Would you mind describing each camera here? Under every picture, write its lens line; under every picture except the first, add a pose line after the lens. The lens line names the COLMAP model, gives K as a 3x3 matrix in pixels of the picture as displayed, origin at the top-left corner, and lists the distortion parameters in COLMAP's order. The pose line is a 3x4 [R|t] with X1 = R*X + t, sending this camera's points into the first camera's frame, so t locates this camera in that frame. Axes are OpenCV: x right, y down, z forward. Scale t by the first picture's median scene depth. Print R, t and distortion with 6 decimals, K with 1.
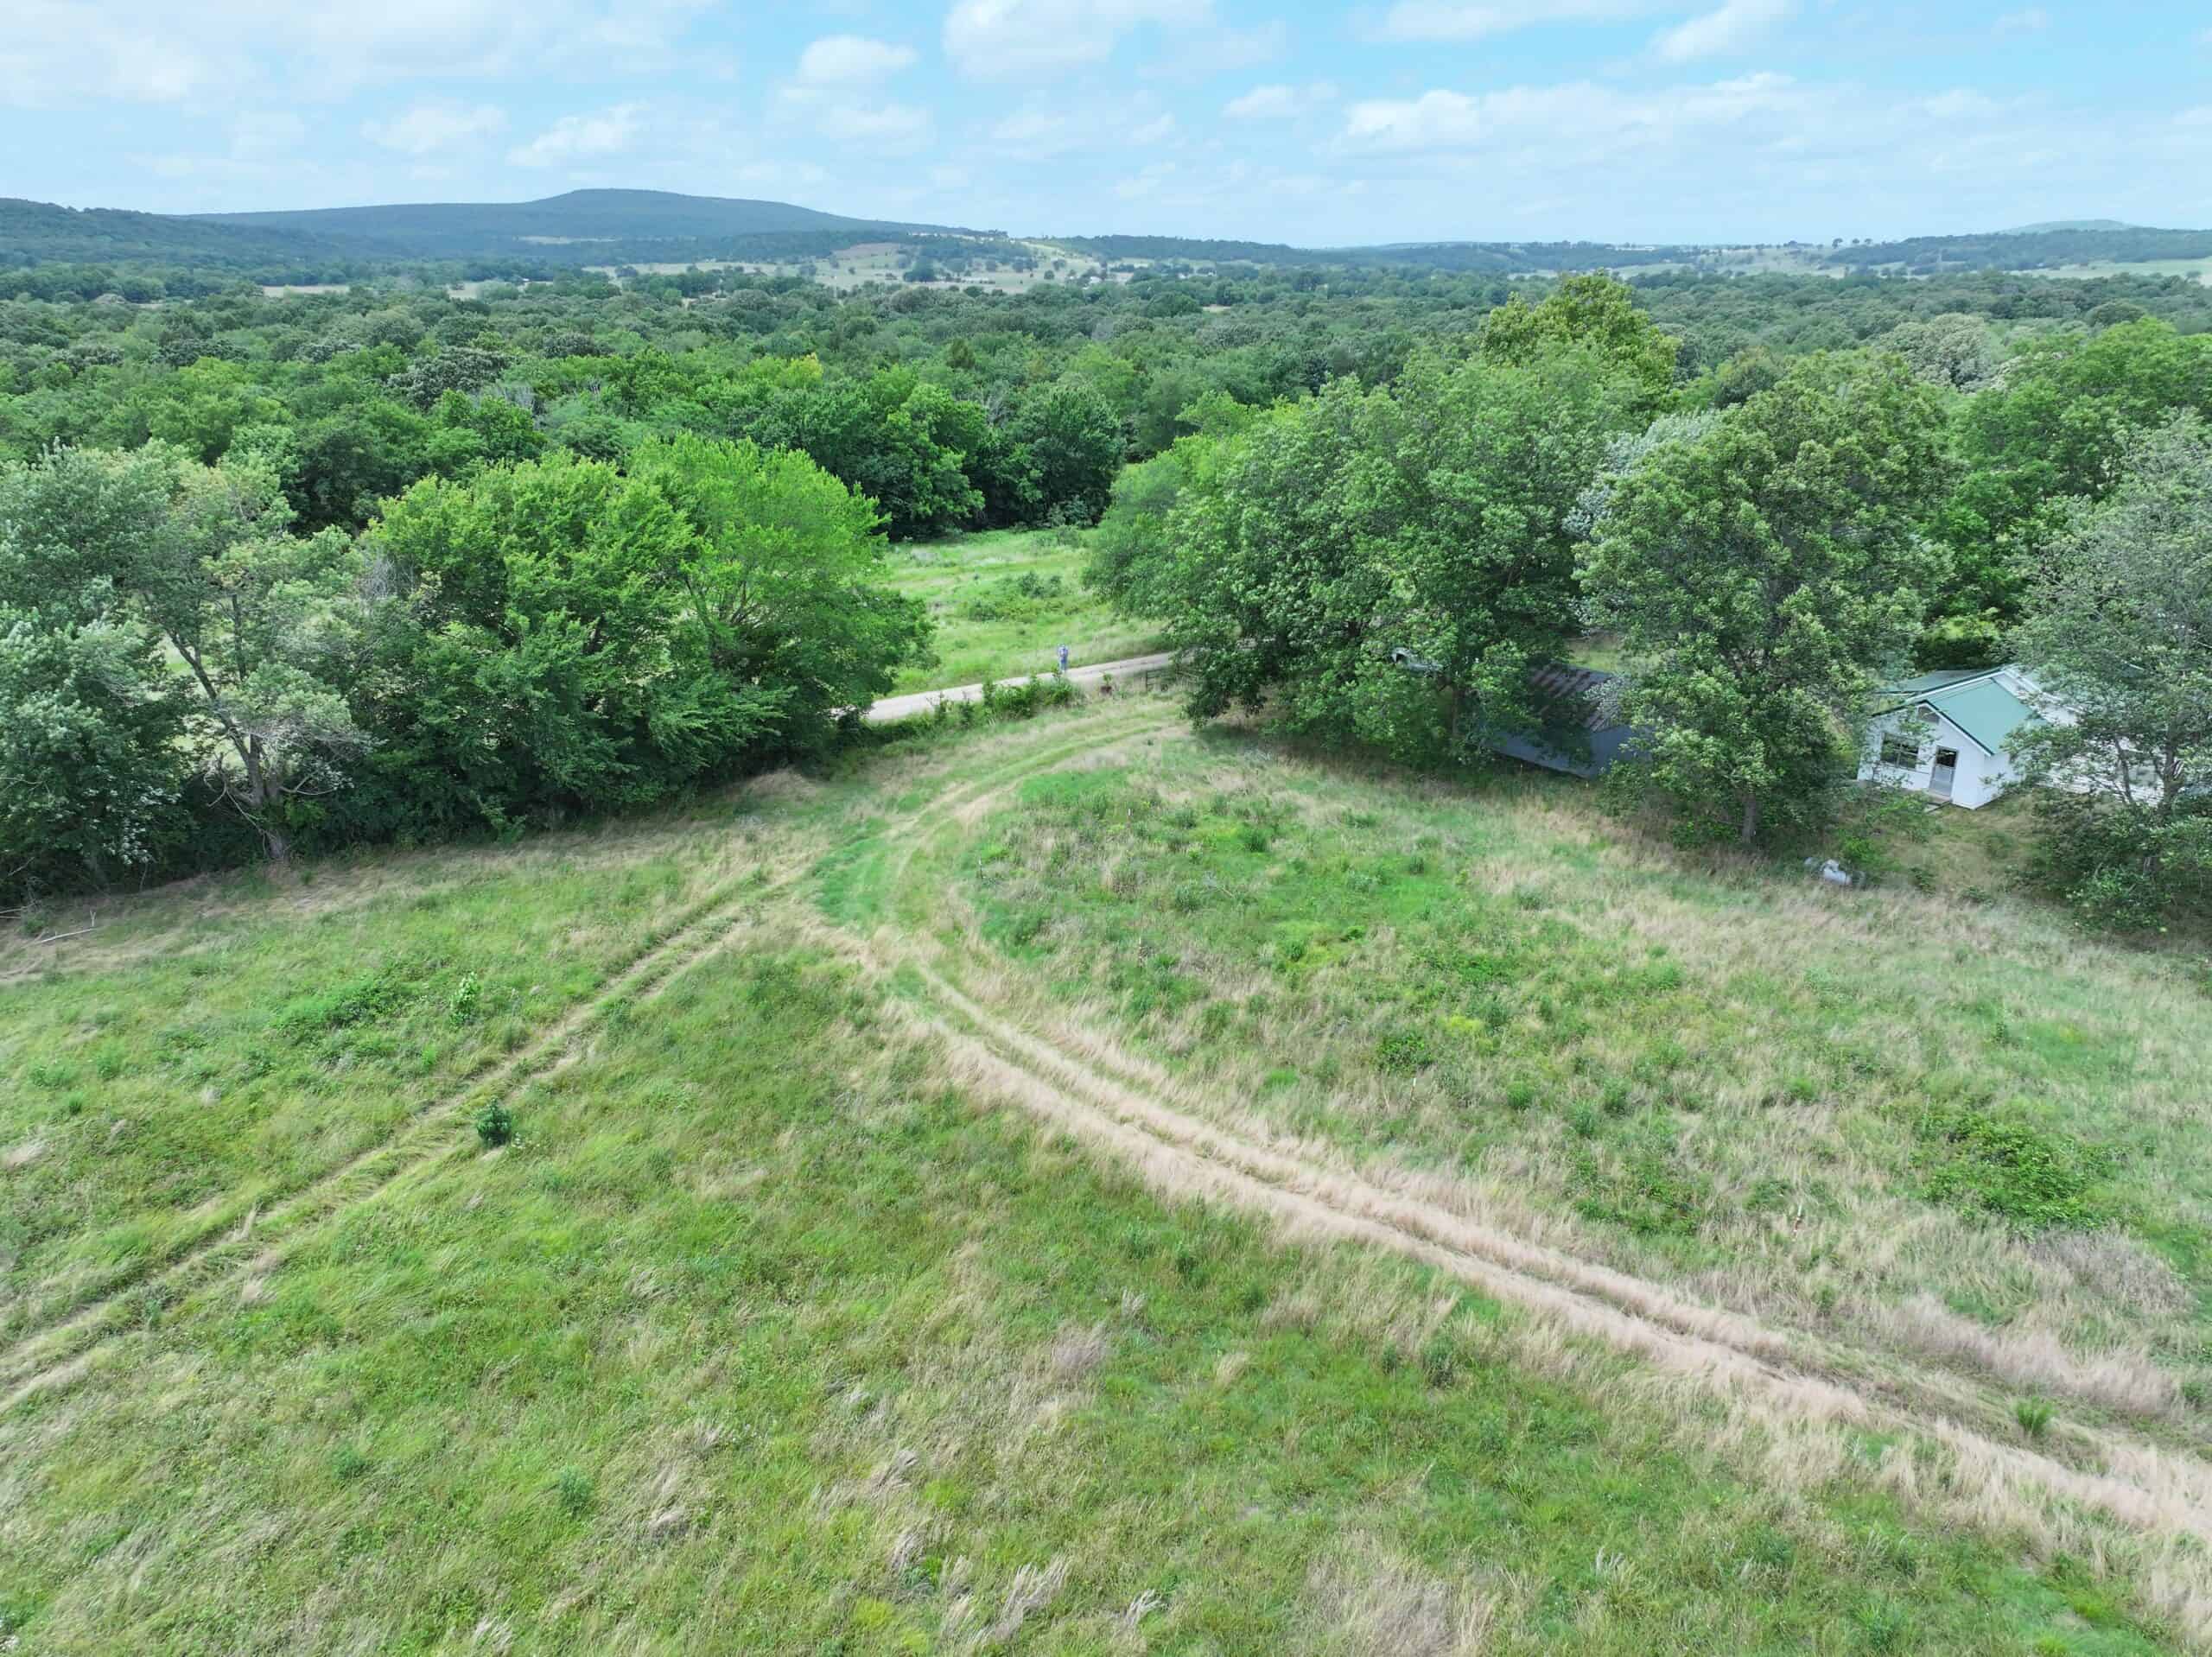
lens RADIAL K [[1536.3, 0, 1107.0], [0, 1536.3, 828.0], [0, 0, 1]] dist [0.002206, 0.016561]
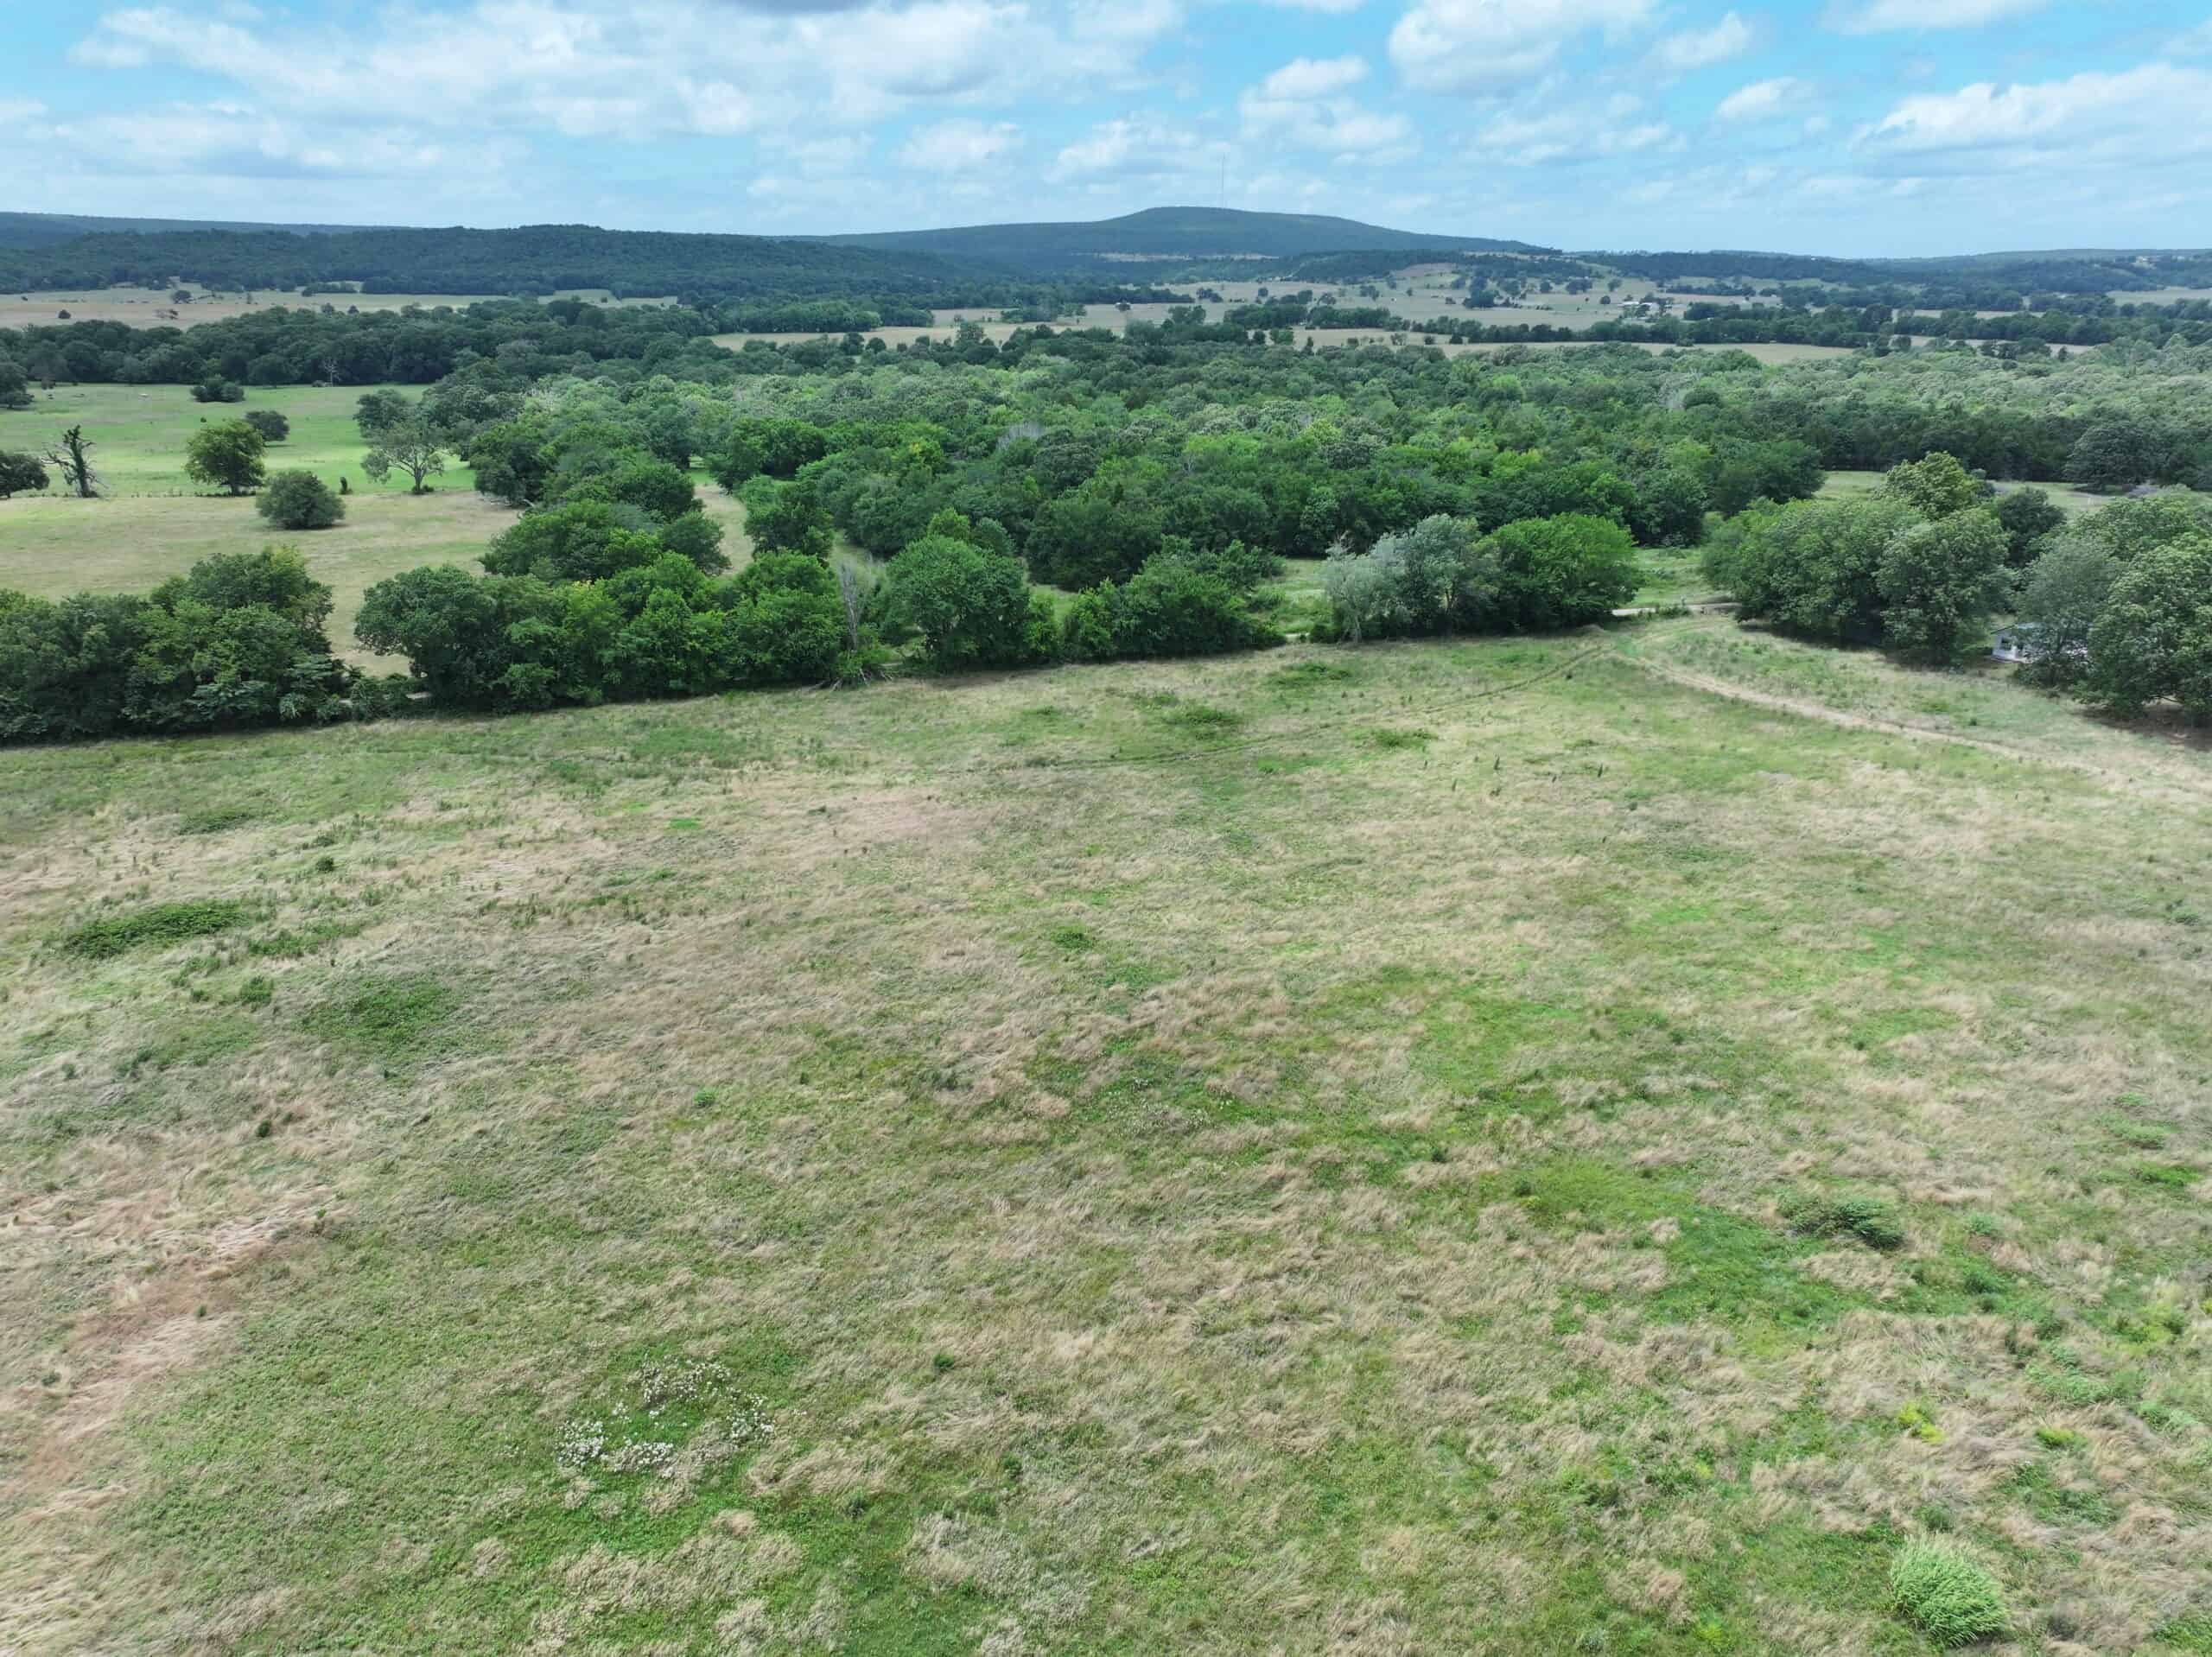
lens RADIAL K [[1536.3, 0, 1104.7], [0, 1536.3, 830.8], [0, 0, 1]] dist [0.002206, 0.016561]
pose [[0.947477, 0.108608, -0.300819, -0.130227], [-0.108782, 0.993933, 0.016226, 0.332401], [0.300756, 0.017349, 0.953543, -1.717700]]
